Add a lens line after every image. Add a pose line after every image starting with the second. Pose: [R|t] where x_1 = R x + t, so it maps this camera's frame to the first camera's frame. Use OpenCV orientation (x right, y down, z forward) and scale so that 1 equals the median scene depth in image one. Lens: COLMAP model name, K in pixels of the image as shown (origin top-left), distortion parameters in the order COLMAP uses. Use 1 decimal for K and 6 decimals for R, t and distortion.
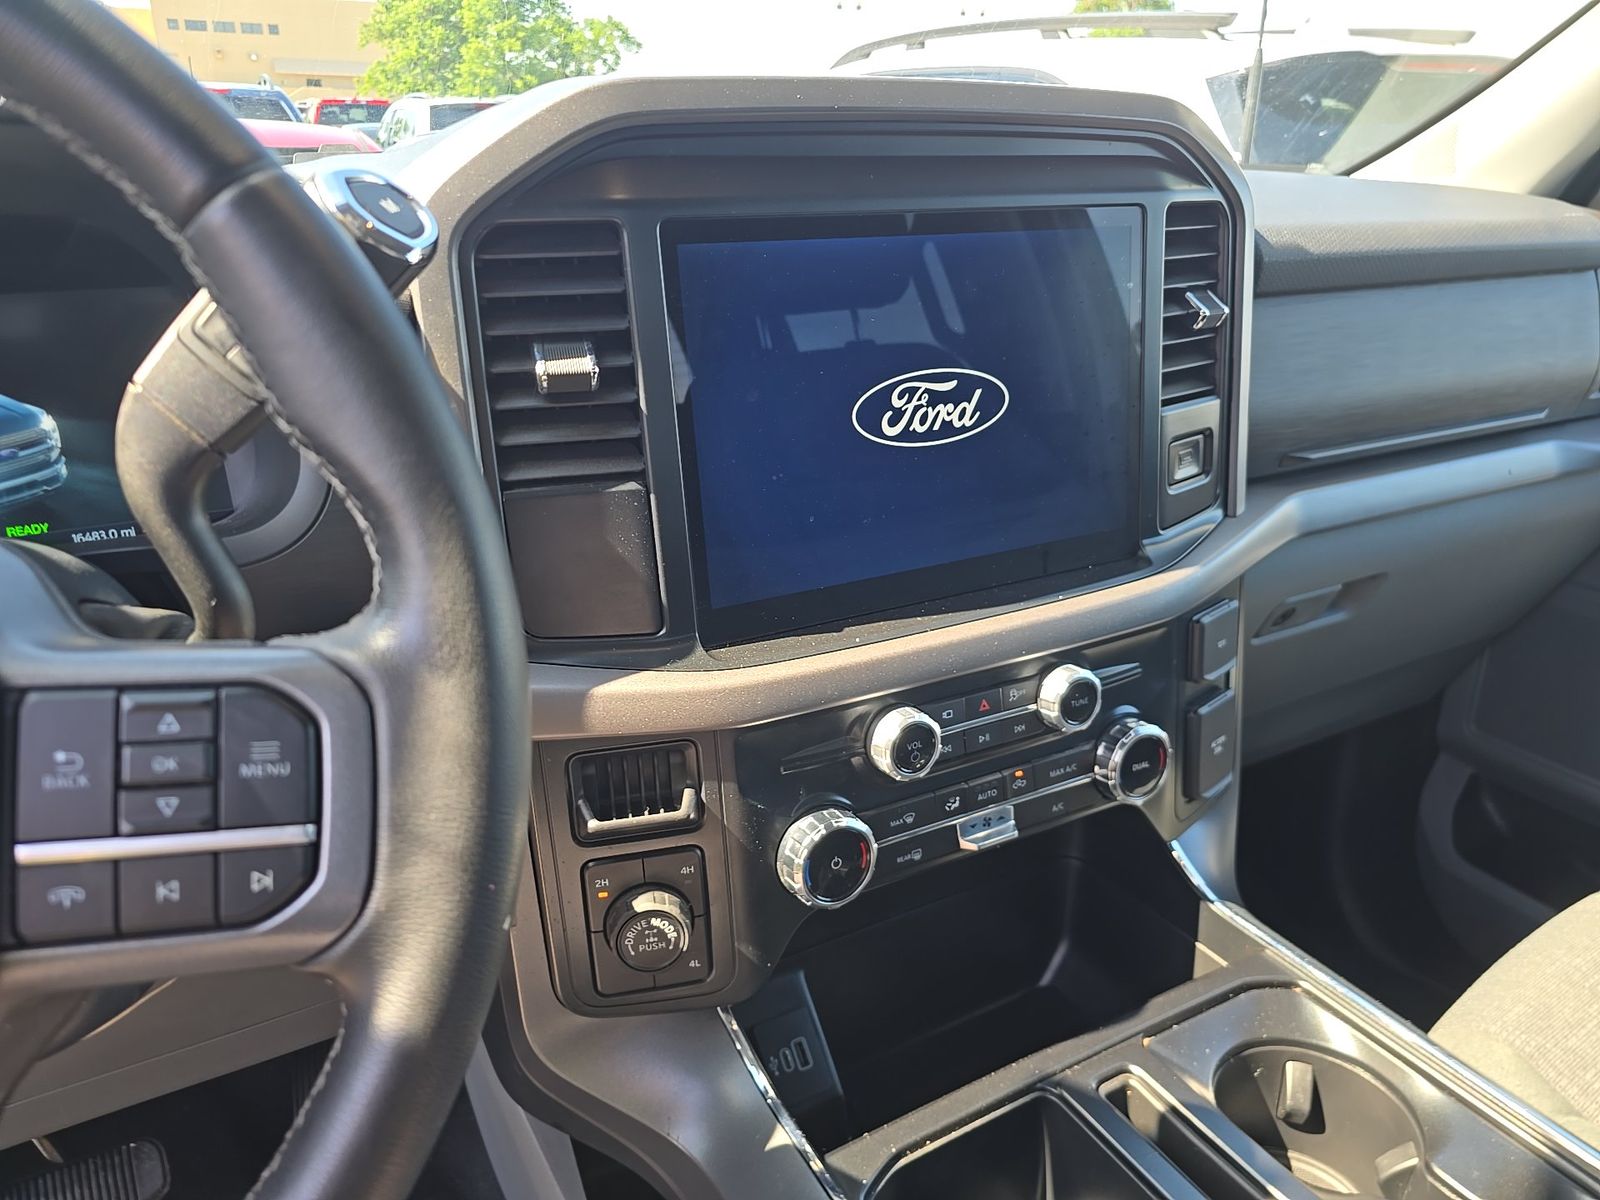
lens RADIAL K [[1075.7, 0, 800.0], [0, 1075.7, 600.0], [0, 0, 1]] dist [0.049671, -0.050858]
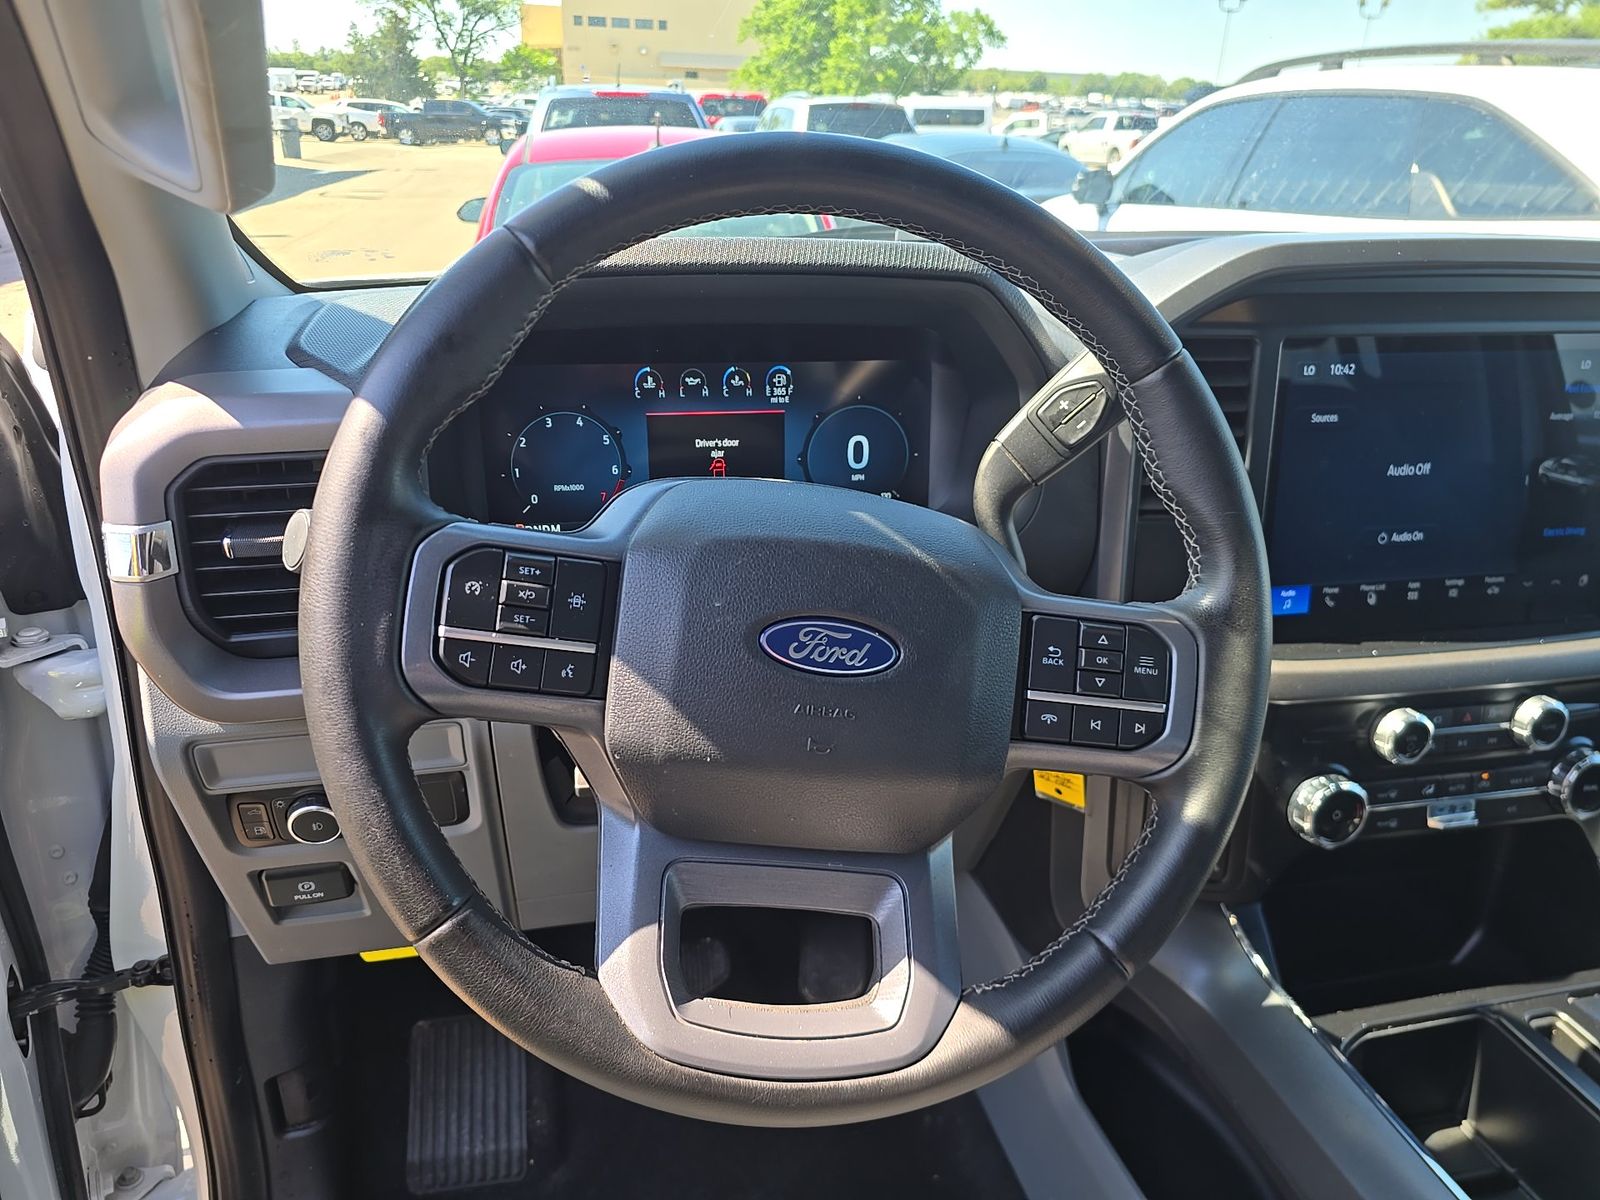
lens RADIAL K [[1100.7, 0, 800.1], [0, 1100.7, 608.9], [0, 0, 1]] dist [0.021660, -0.024338]
pose [[0.961242, 0.127173, -0.244625, -0.277637], [-0.124447, 0.991869, 0.026632, 0.032918], [0.246022, 0.004844, 0.969252, -0.453128]]
